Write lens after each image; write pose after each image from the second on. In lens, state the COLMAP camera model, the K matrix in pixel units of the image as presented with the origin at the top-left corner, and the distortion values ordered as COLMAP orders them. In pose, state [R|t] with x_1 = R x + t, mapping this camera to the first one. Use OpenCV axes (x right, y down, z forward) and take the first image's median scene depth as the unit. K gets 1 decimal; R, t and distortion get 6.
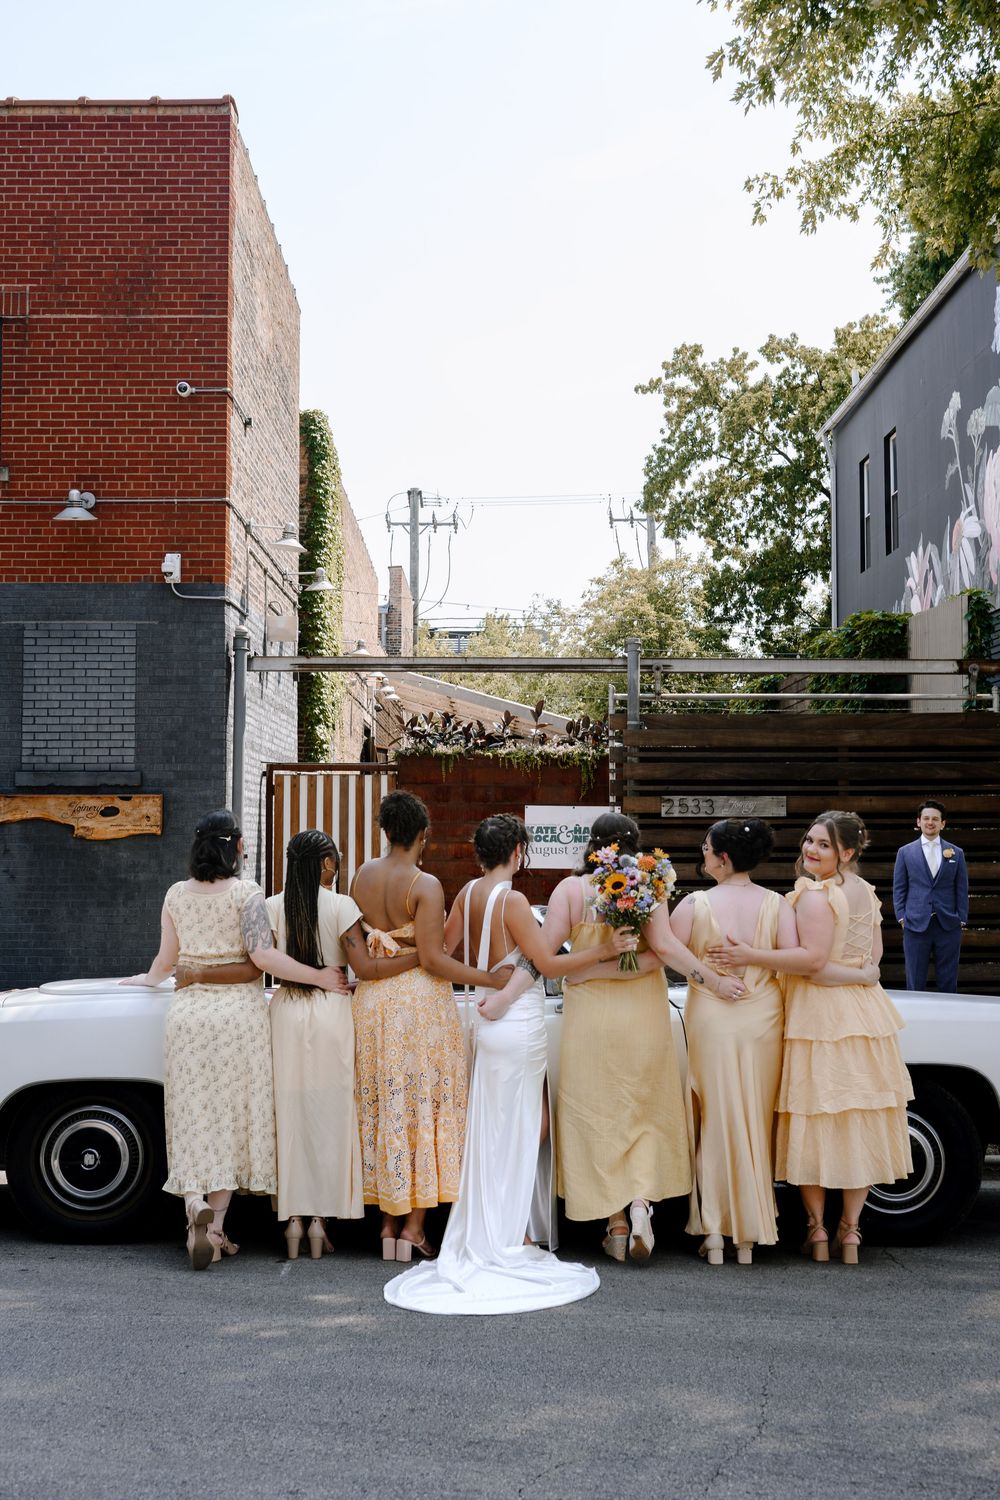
lens RADIAL K [[1752.0, 0, 501.5], [0, 1752.0, 745.7], [0, 0, 1]] dist [0.003376, 0.012689]
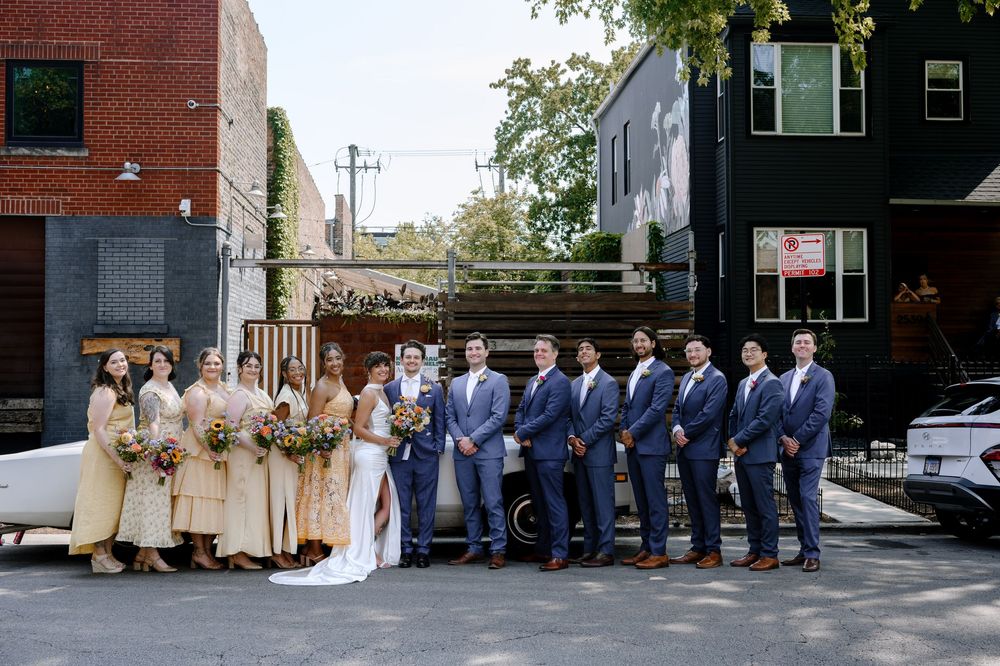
lens RADIAL K [[1121.9, 0, 500.0], [0, 1121.9, 333.0], [0, 0, 1]] dist [0.000862, 0.015589]
pose [[0.997246, 0.000522, 0.074160, 0.039976], [-0.002292, 0.999714, 0.023790, -0.004454], [-0.074127, -0.023895, 0.996963, -0.132931]]
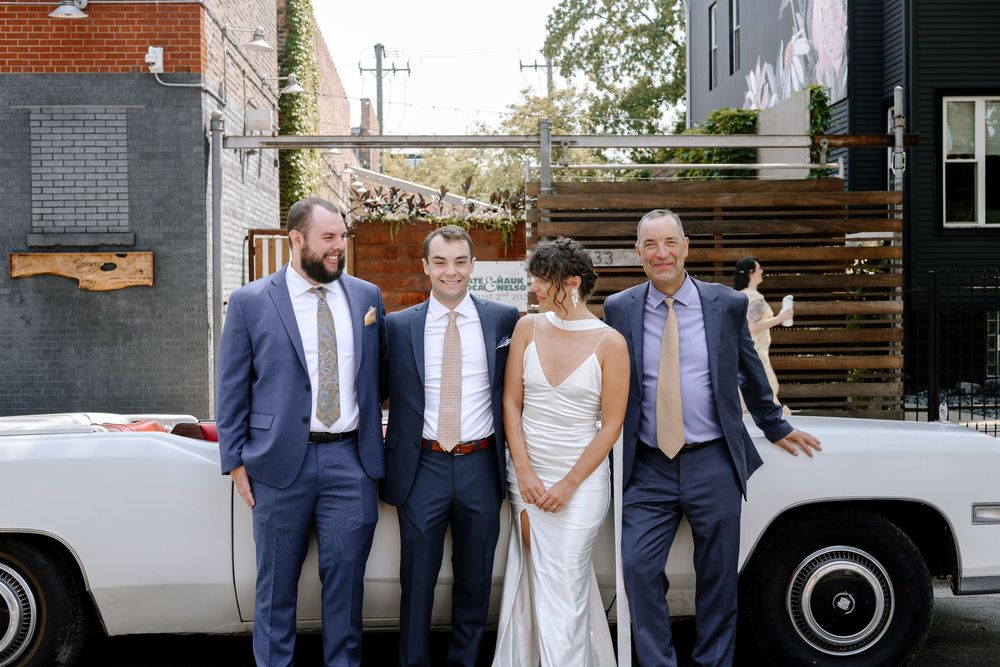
lens RADIAL K [[1204.4, 0, 500.0], [0, 1204.4, 333.5], [0, 0, 1]] dist [0.000191, 0.002979]
pose [[0.998963, -0.012486, 0.043785, 0.006047], [0.008820, 0.996517, 0.082925, 0.016942], [-0.044668, -0.082453, 0.995593, 0.164818]]
